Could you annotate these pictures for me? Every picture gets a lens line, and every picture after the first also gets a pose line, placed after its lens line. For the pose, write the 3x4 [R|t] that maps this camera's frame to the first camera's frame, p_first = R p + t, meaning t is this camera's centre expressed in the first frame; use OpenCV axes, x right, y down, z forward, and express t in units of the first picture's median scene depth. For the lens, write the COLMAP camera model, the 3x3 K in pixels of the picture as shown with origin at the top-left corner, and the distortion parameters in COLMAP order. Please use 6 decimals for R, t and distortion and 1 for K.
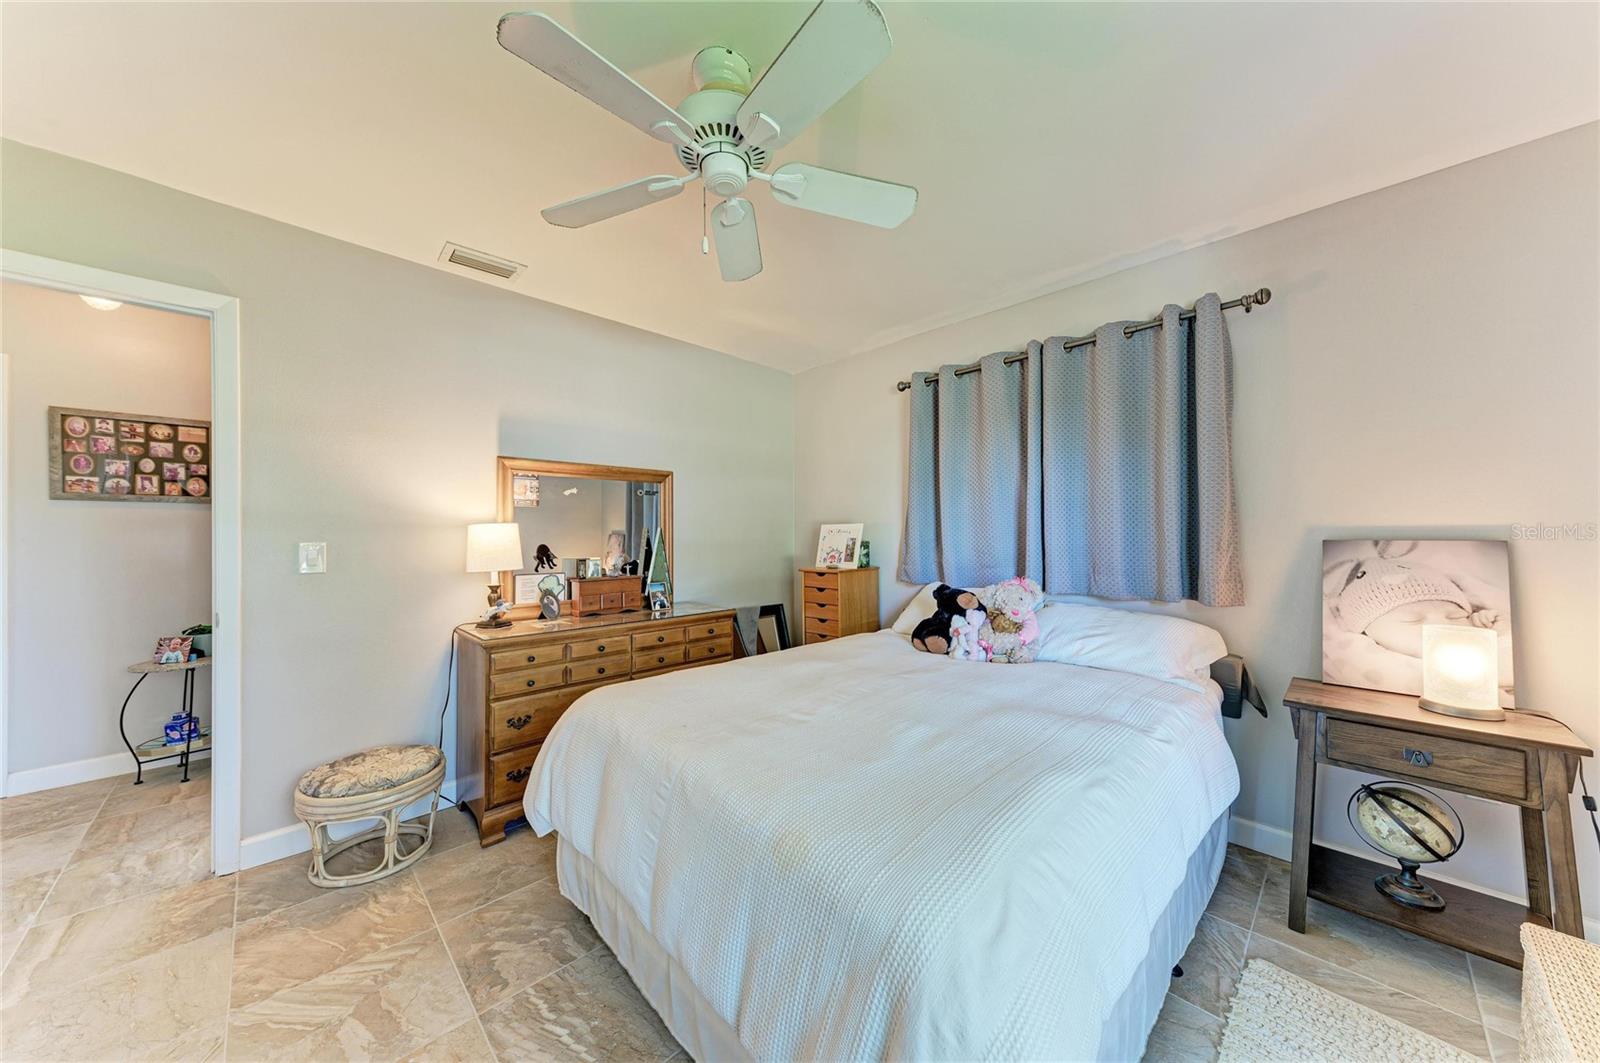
lens RADIAL K [[552.7, 0, 800.0], [0, 552.7, 527.9], [0, 0, 1]] dist [0.014937, -0.000163]
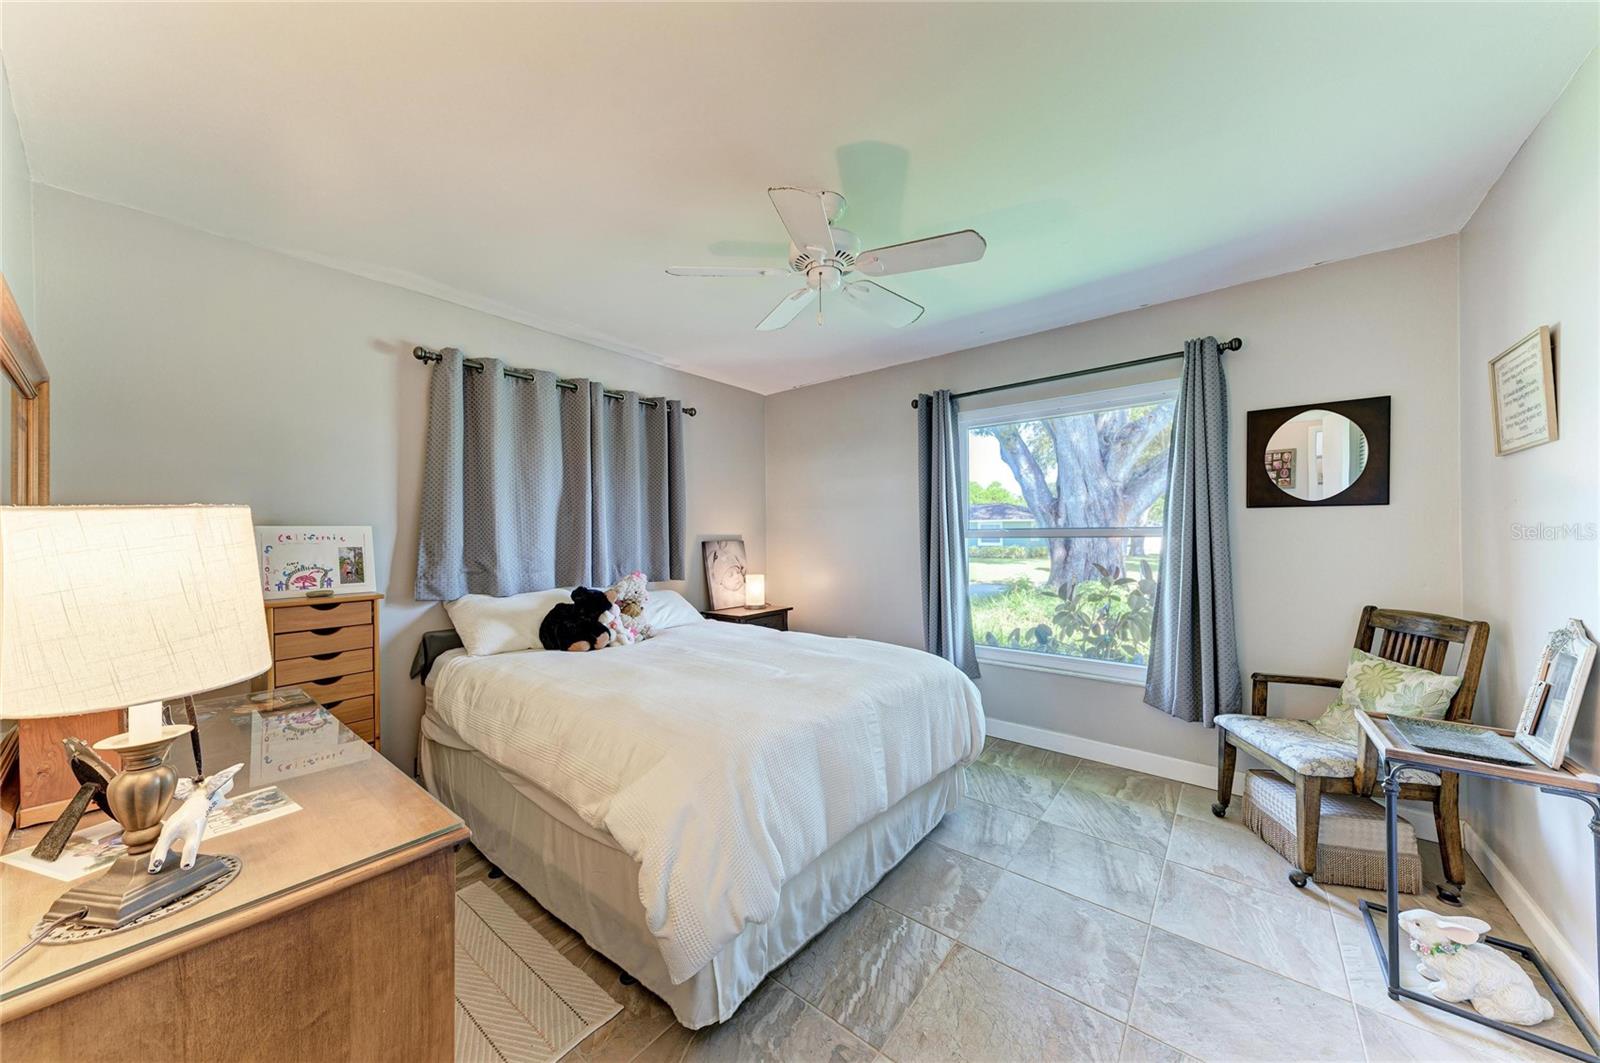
lens RADIAL K [[543.5, 0, 794.9], [0, 543.5, 530.7], [0, 0, 1]] dist [0.019519, -0.003531]
pose [[-0.121251, 0.002406, 0.992619, -0.845880], [-0.017149, 0.999843, -0.004519, -0.011099], [-0.992474, -0.017570, -0.121191, 0.718592]]
